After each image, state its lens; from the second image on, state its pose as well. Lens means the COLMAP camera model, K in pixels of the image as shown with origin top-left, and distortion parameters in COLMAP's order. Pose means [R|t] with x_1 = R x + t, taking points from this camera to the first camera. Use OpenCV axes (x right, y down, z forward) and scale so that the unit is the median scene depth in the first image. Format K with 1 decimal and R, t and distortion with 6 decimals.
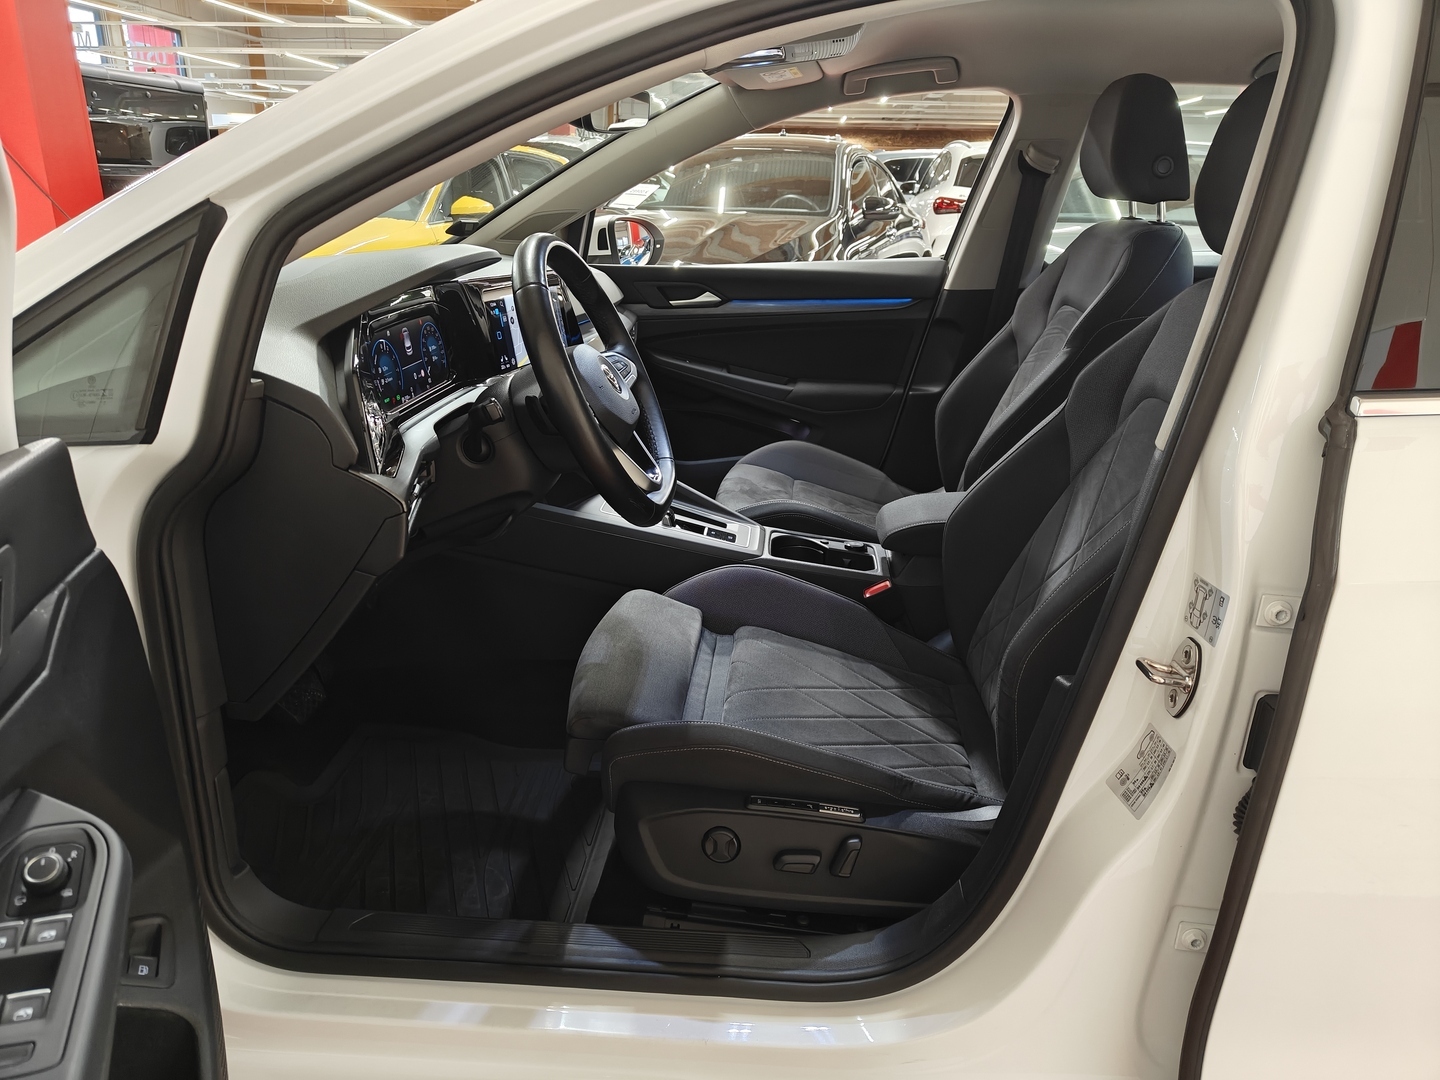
lens RADIAL K [[1000.5, 0, 720.0], [0, 1000.5, 540.0], [0, 0, 1]] dist [0.009409, -0.006815]
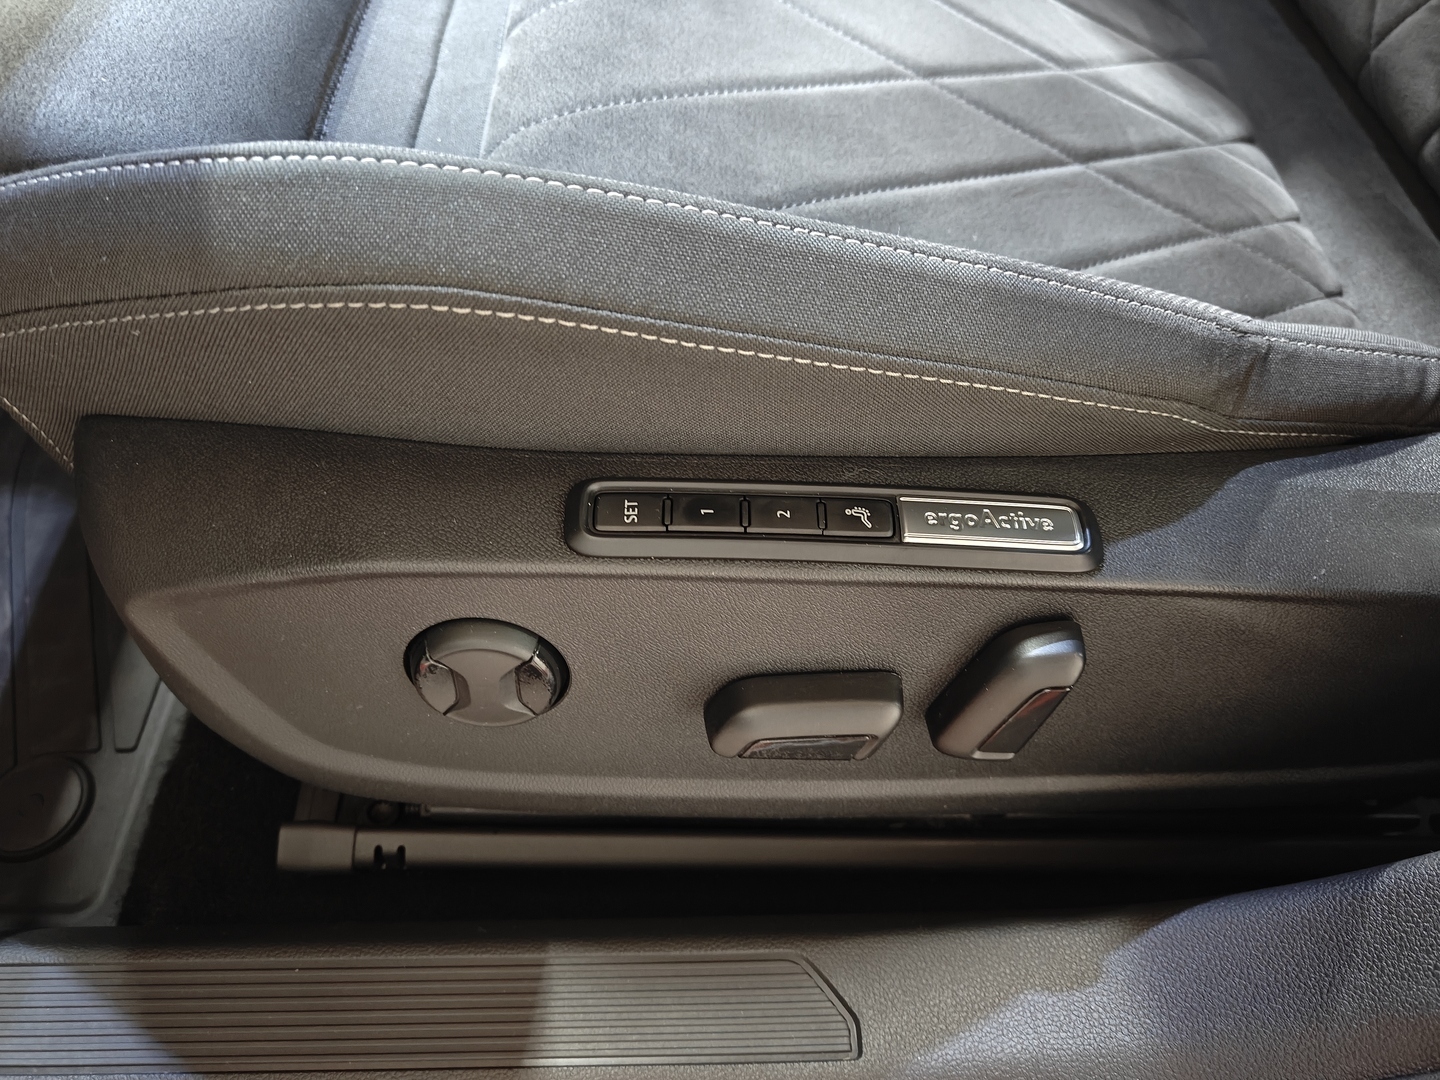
lens RADIAL K [[1036.7, 0, 720.0], [0, 1036.7, 540.0], [0, 0, 1]] dist [0.026167, -0.002736]
pose [[0.995602, -0.078063, 0.051795, 0.044188], [0.036129, 0.830039, 0.556534, 0.134172], [-0.086437, -0.552215, 0.829209, 0.769294]]
